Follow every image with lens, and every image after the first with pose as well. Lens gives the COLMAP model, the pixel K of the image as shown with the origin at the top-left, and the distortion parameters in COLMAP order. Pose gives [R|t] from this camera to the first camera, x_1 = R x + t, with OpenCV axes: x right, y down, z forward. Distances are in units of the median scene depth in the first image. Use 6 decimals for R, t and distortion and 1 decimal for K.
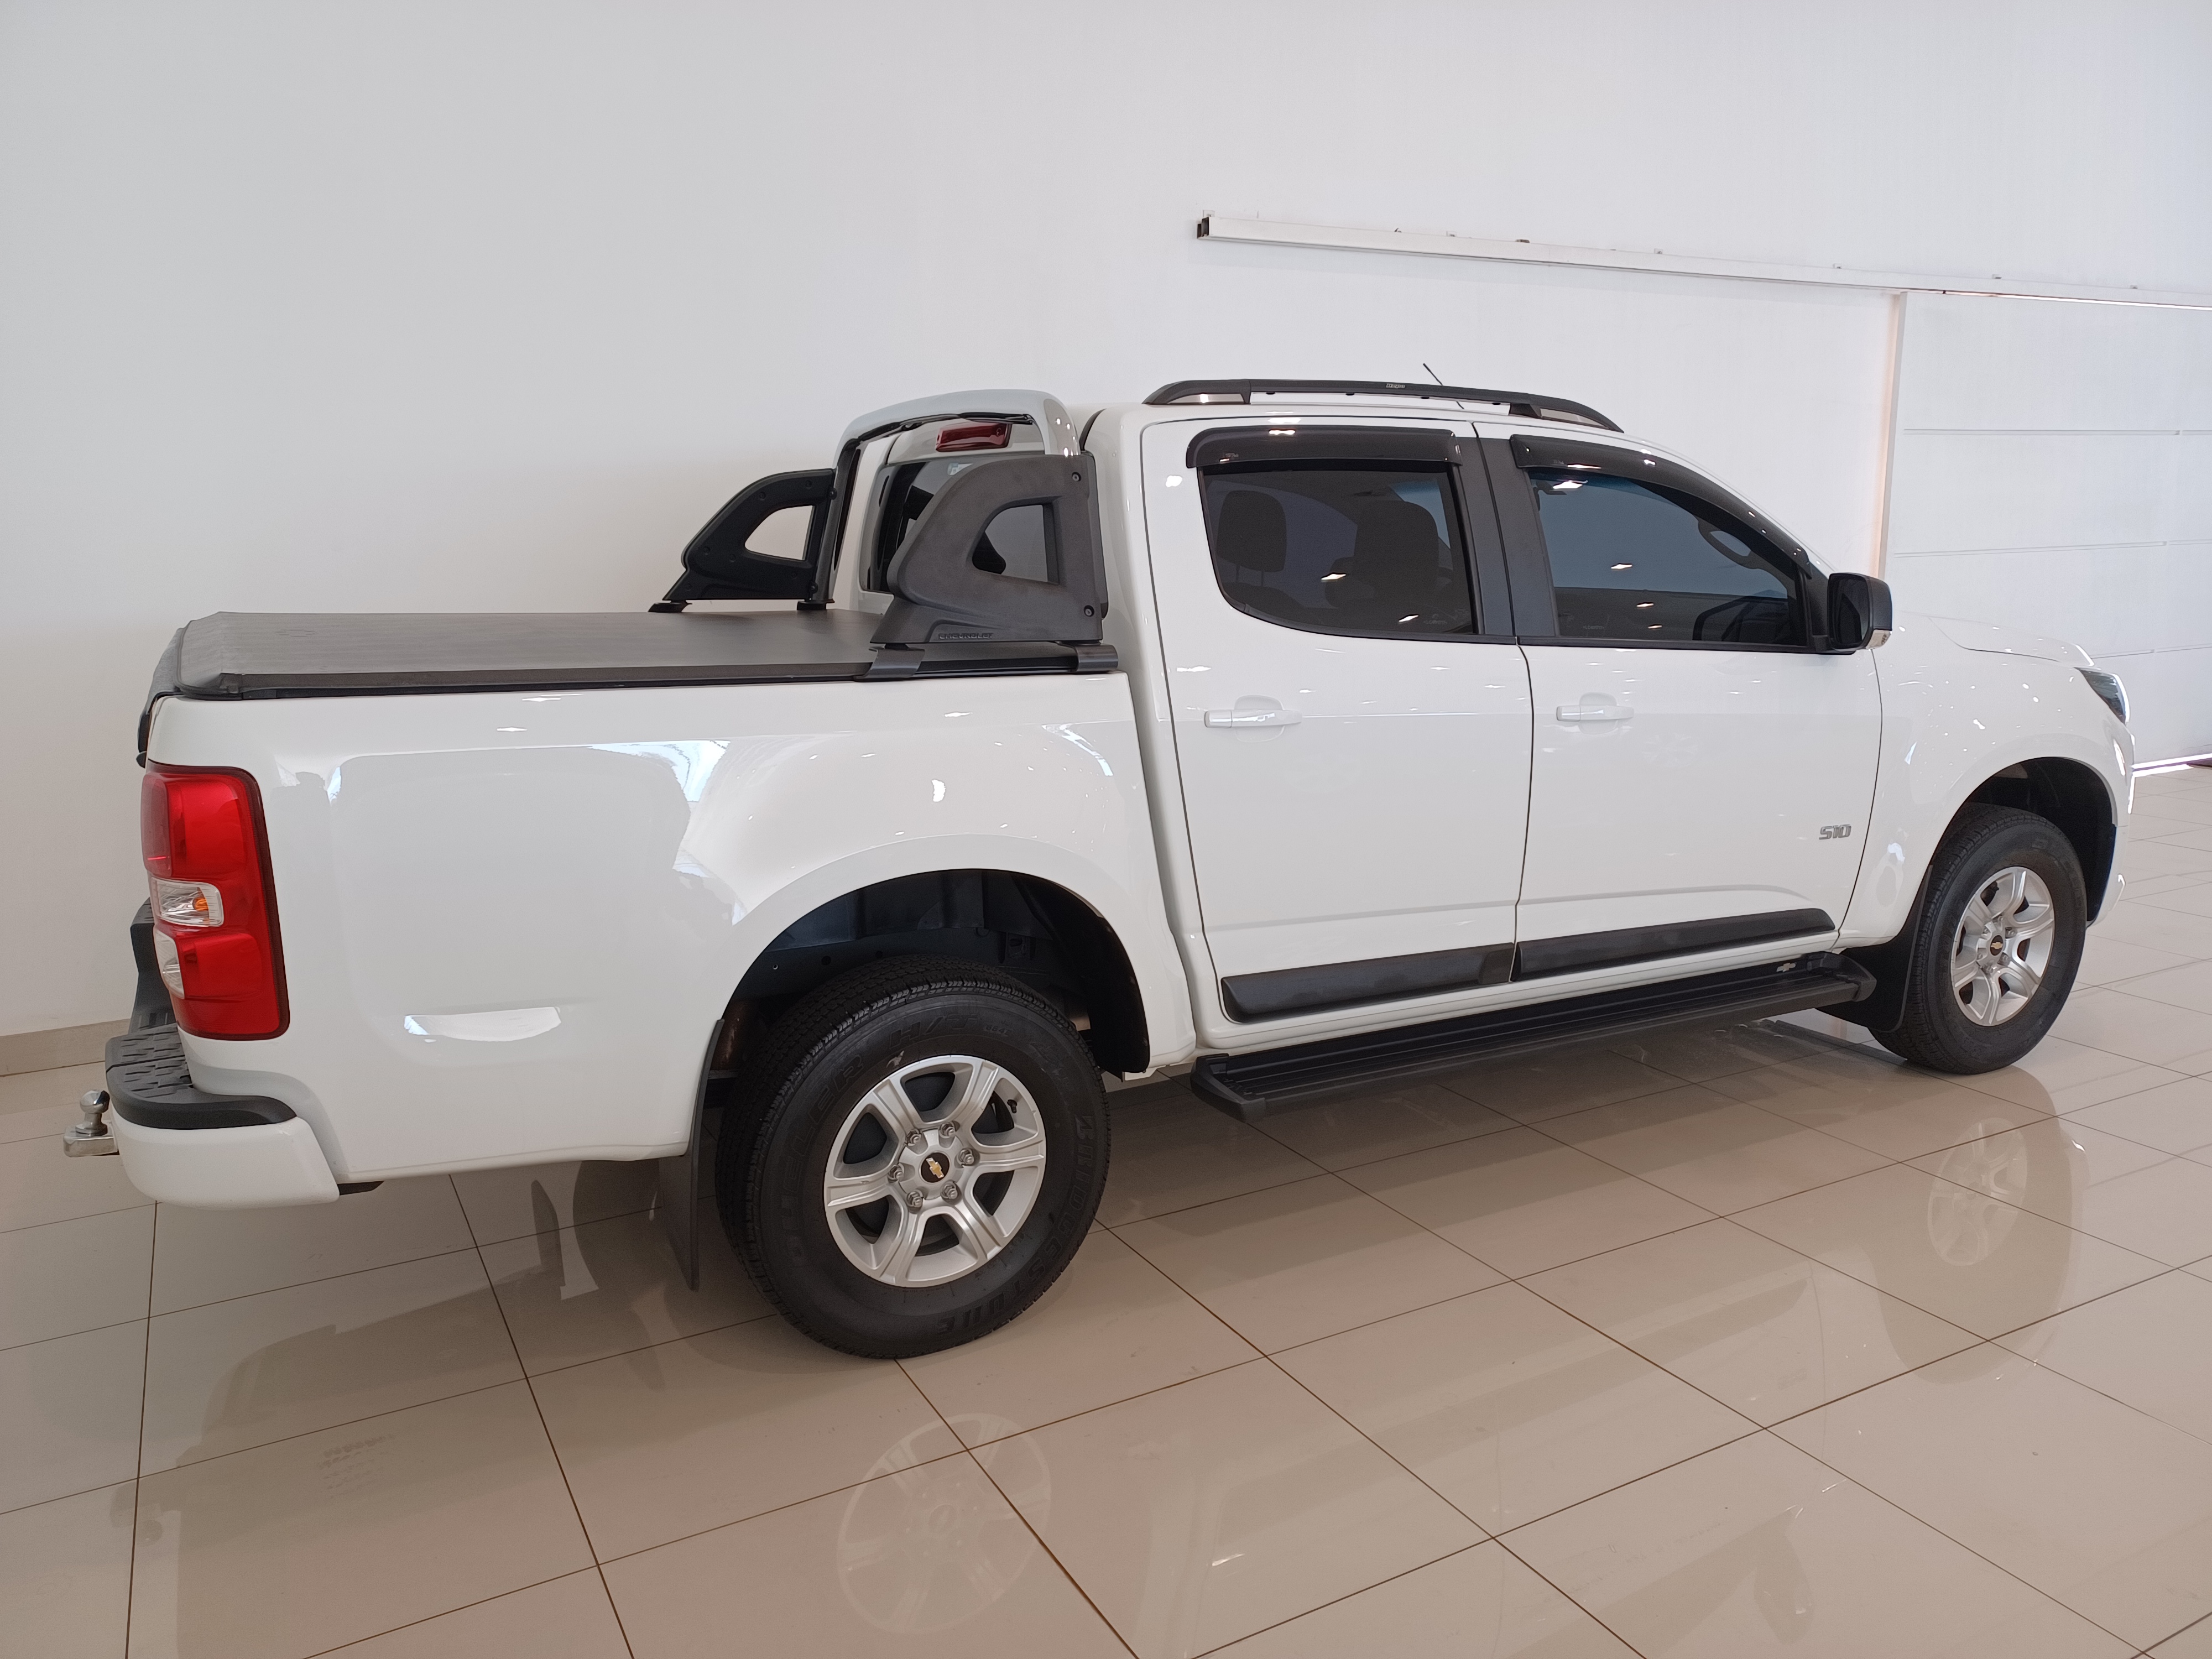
lens RADIAL K [[1628.0, 0, 1105.5], [0, 1628.0, 782.7], [0, 0, 1]] dist [0.068554, 0.000032]
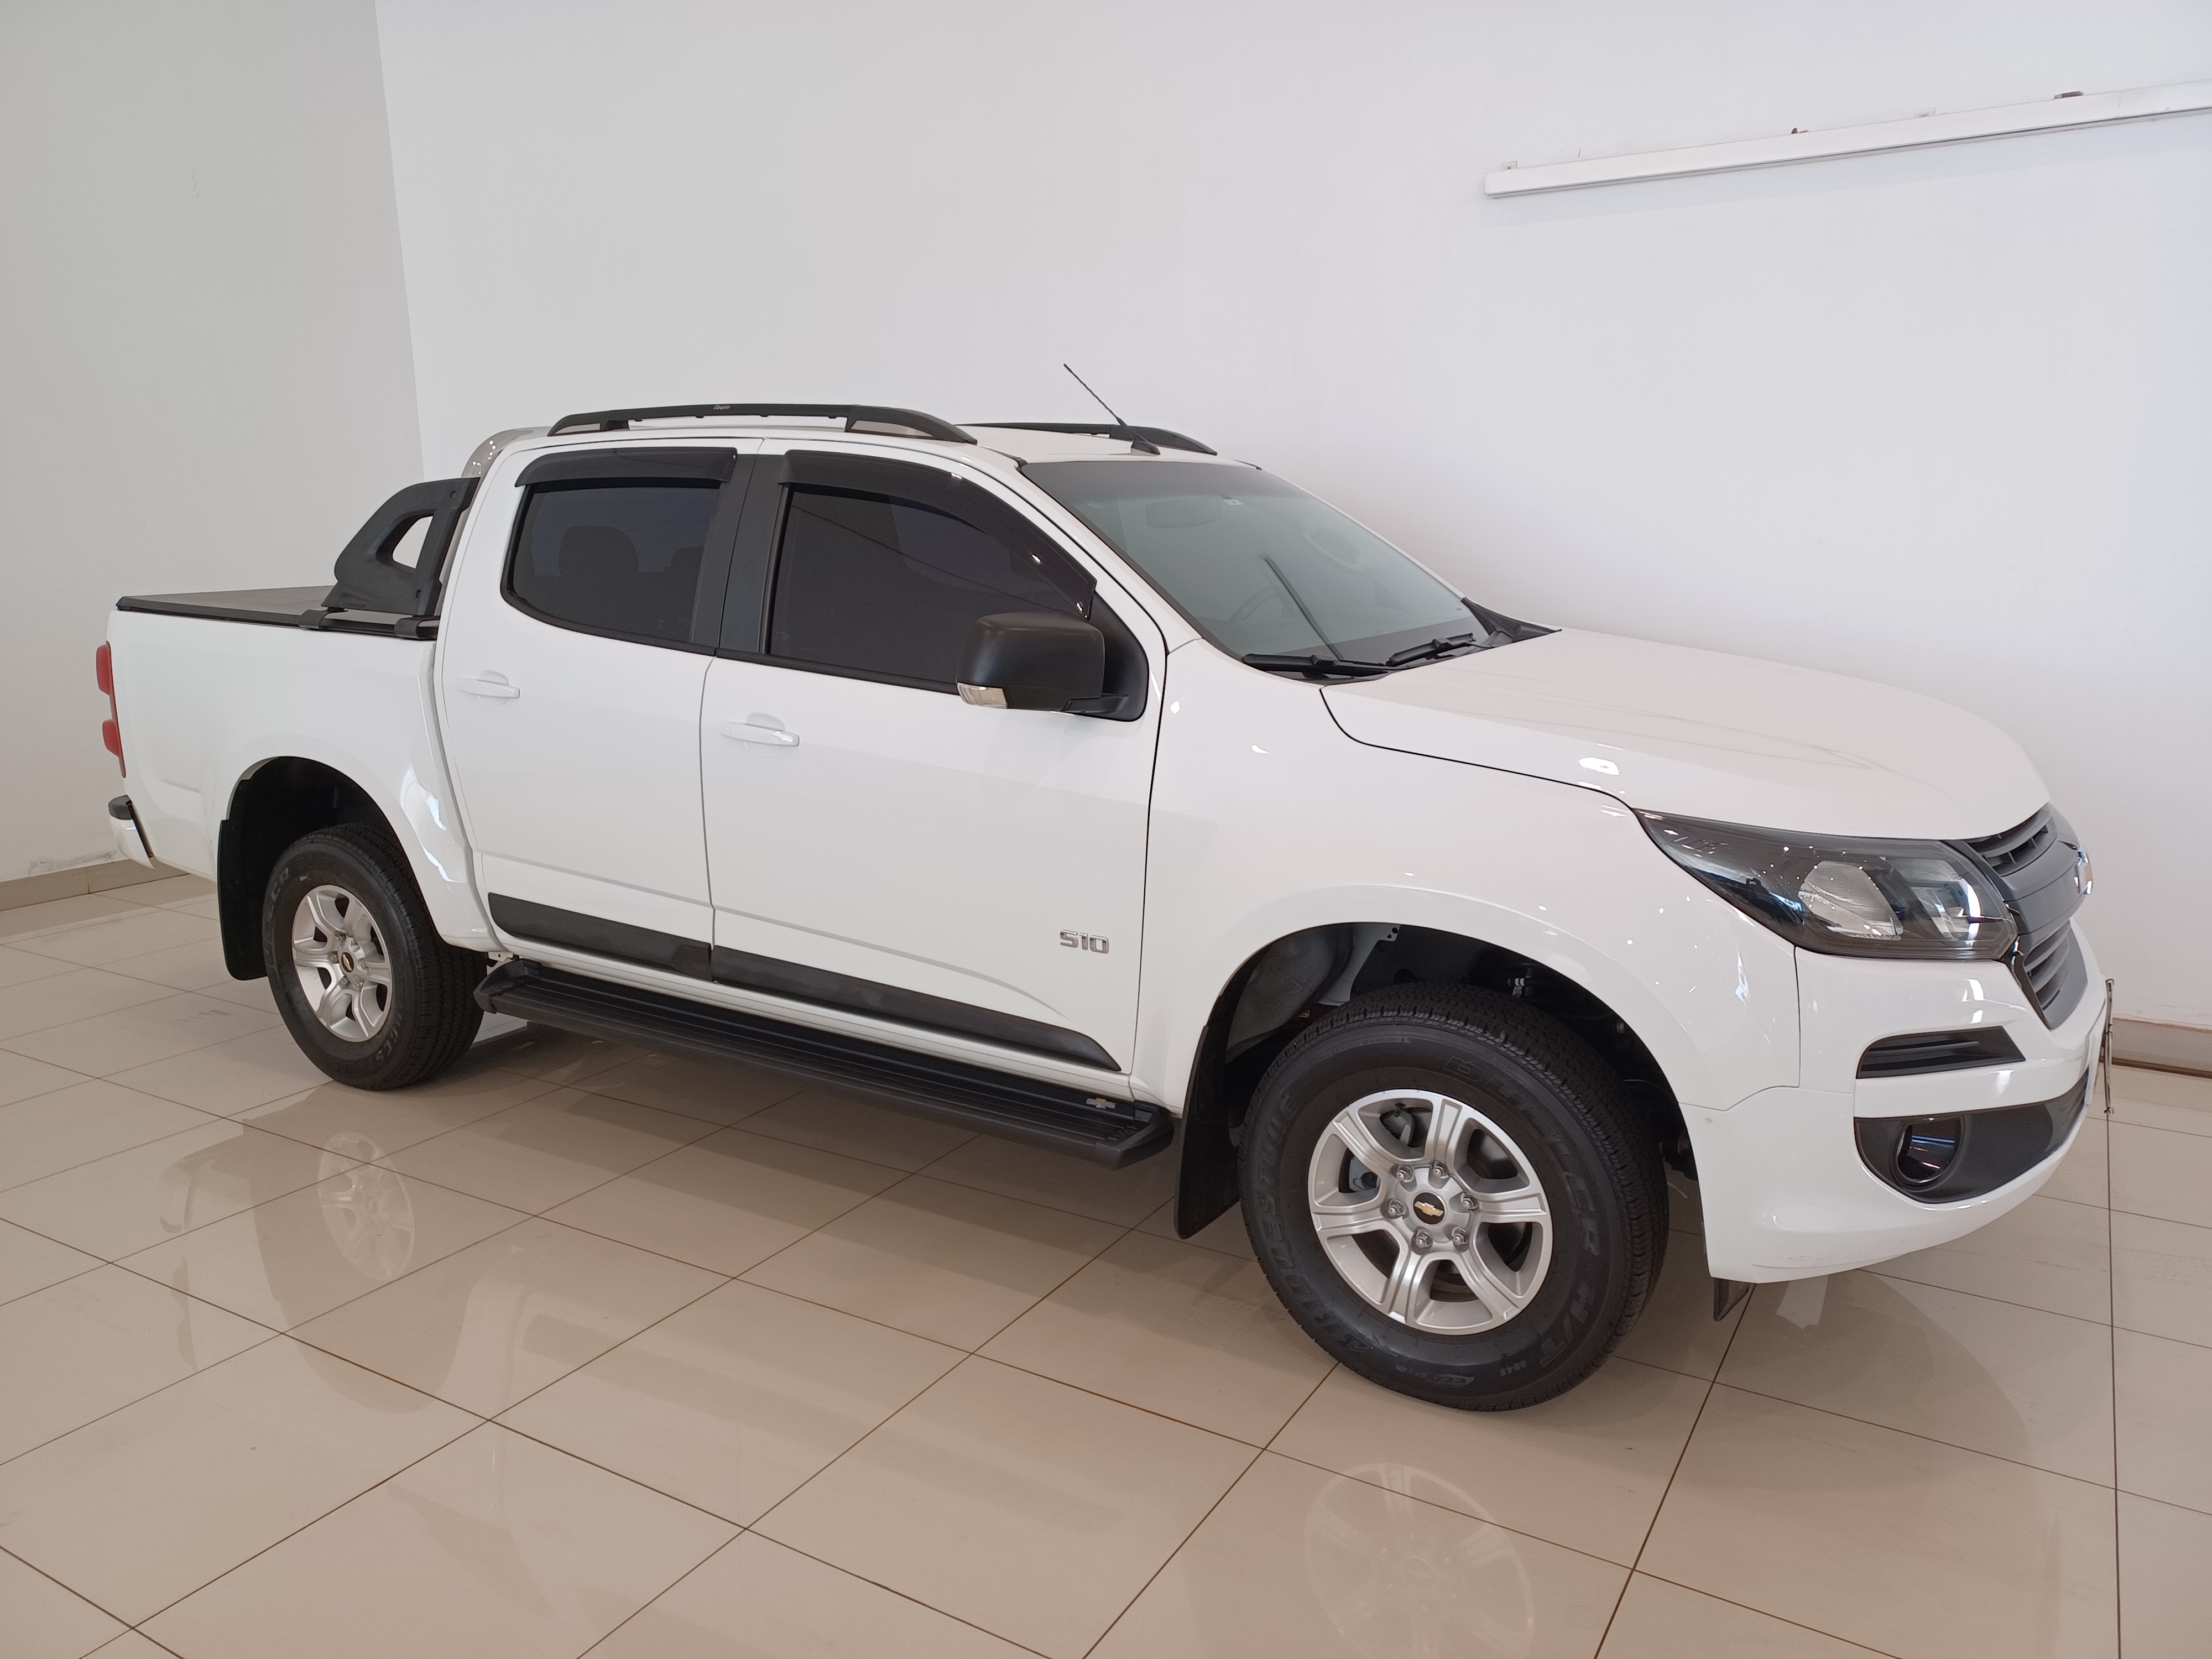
lens RADIAL K [[1590.1, 0, 1106.0], [0, 1590.1, 829.5], [0, 0, 1]] dist [0.065124, -0.001973]
pose [[0.504339, 0.166796, -0.847243, 1.206295], [-0.156367, 0.982587, 0.100361, -0.112626], [0.849230, 0.081865, 0.521638, 0.672053]]
